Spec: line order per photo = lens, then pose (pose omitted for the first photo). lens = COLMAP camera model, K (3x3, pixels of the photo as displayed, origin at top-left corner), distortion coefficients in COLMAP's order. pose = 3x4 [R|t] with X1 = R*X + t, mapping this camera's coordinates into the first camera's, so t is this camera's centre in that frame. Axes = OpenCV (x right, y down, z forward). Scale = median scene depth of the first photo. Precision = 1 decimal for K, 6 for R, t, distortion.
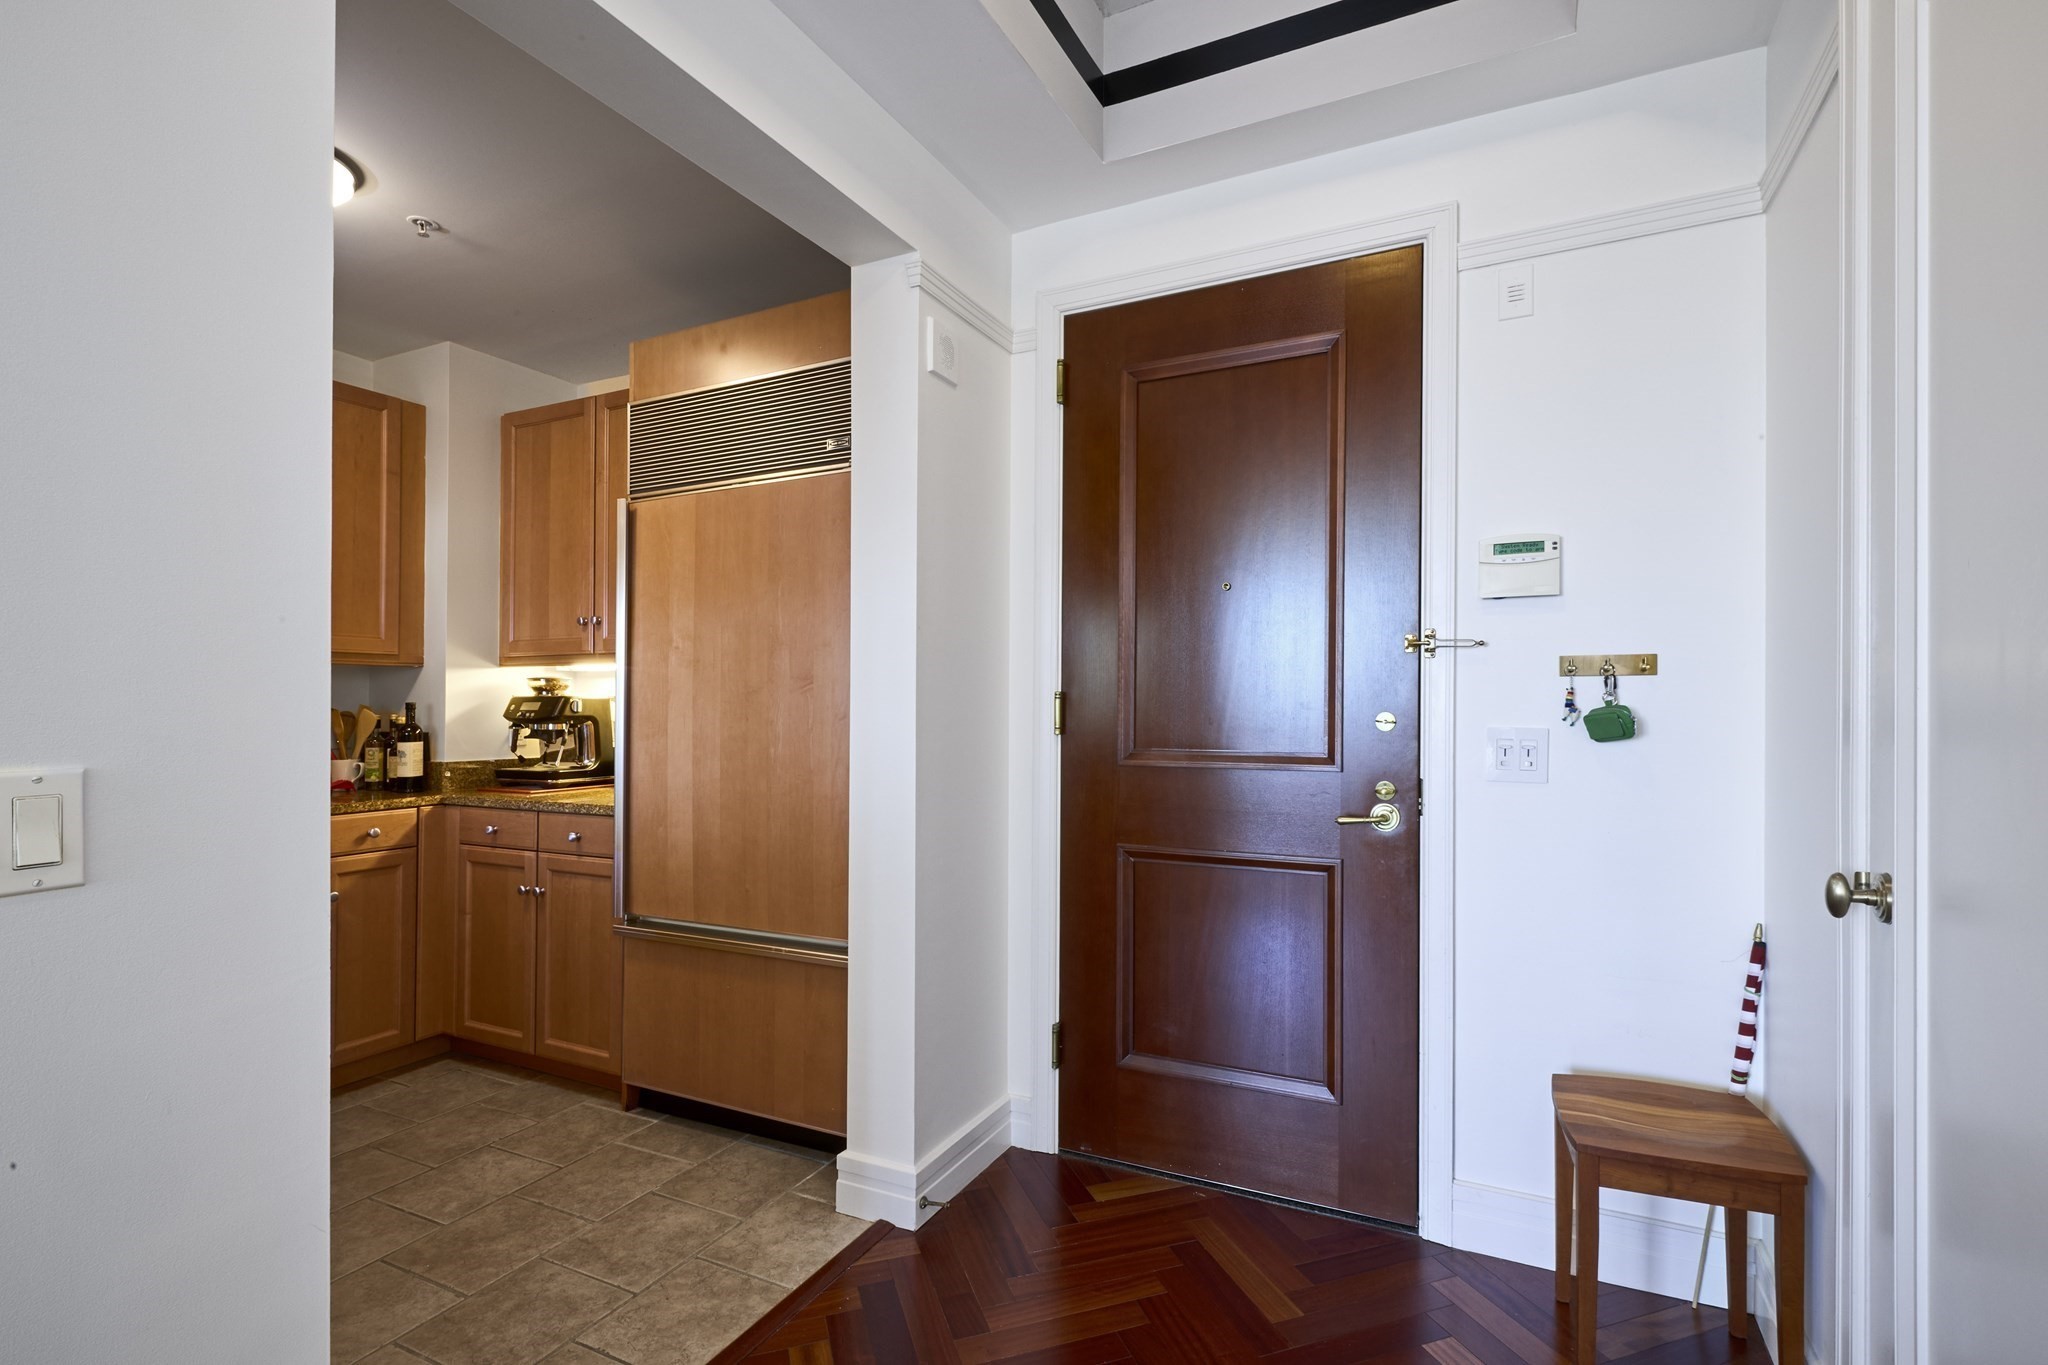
lens RADIAL K [[934.2, 0, 1013.2], [0, 934.2, 679.1], [0, 0, 1]] dist [0.001859, 0.000055]
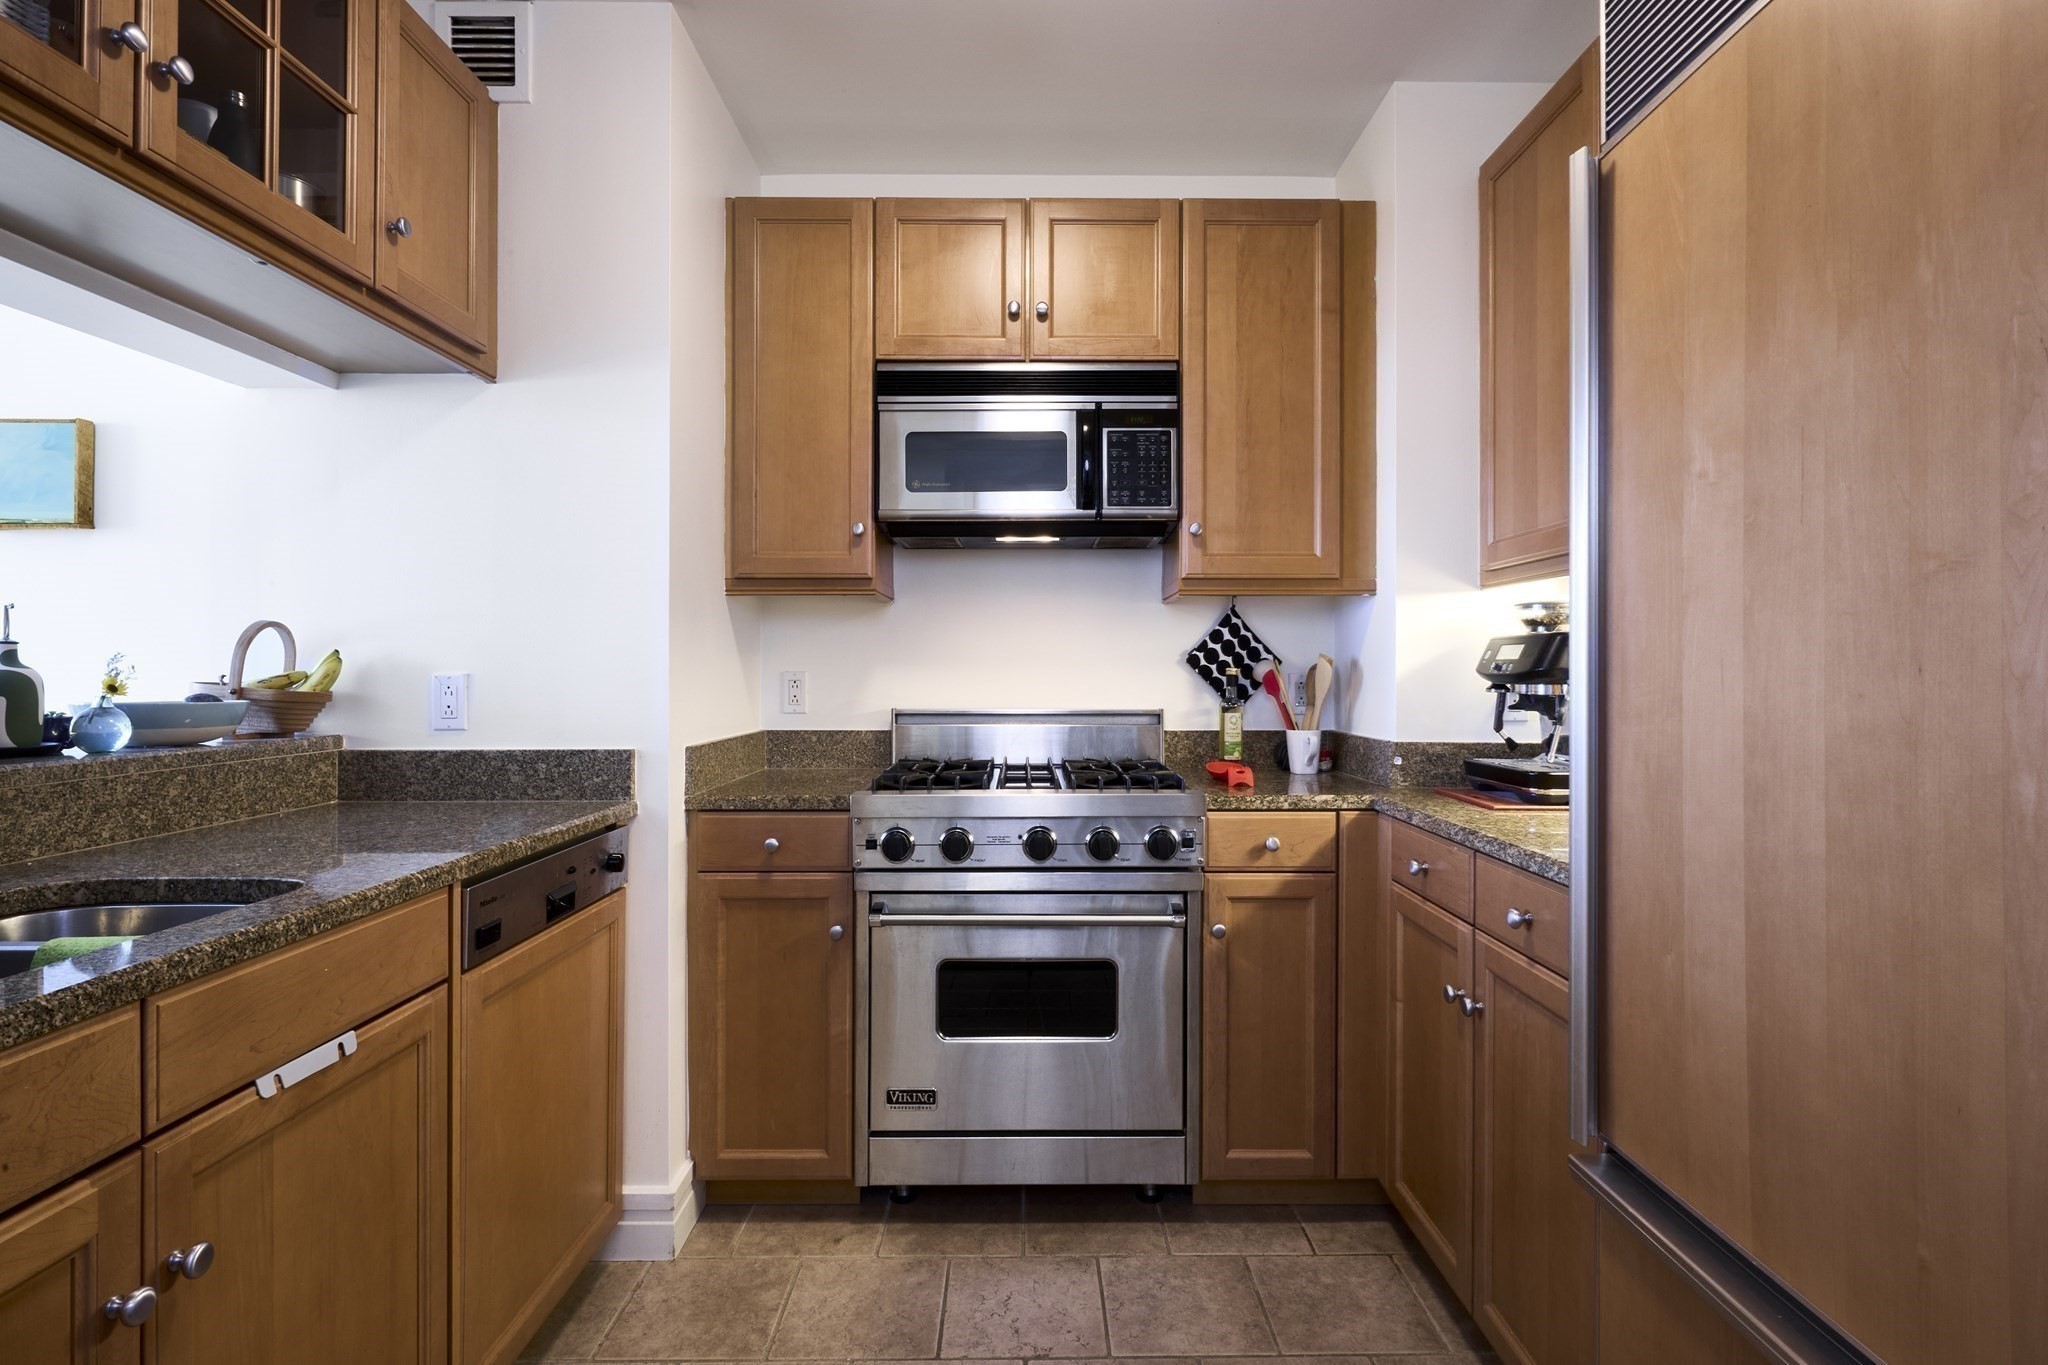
lens RADIAL K [[1047.8, 0, 1077.9], [0, 1047.8, 664.5], [0, 0, 1]] dist [0.002841, -0.000004]
pose [[0.505153, -0.002808, -0.863025, -0.111382], [0.022077, 0.999710, 0.009670, 0.026699], [0.862747, -0.023937, 0.505069, 0.498460]]
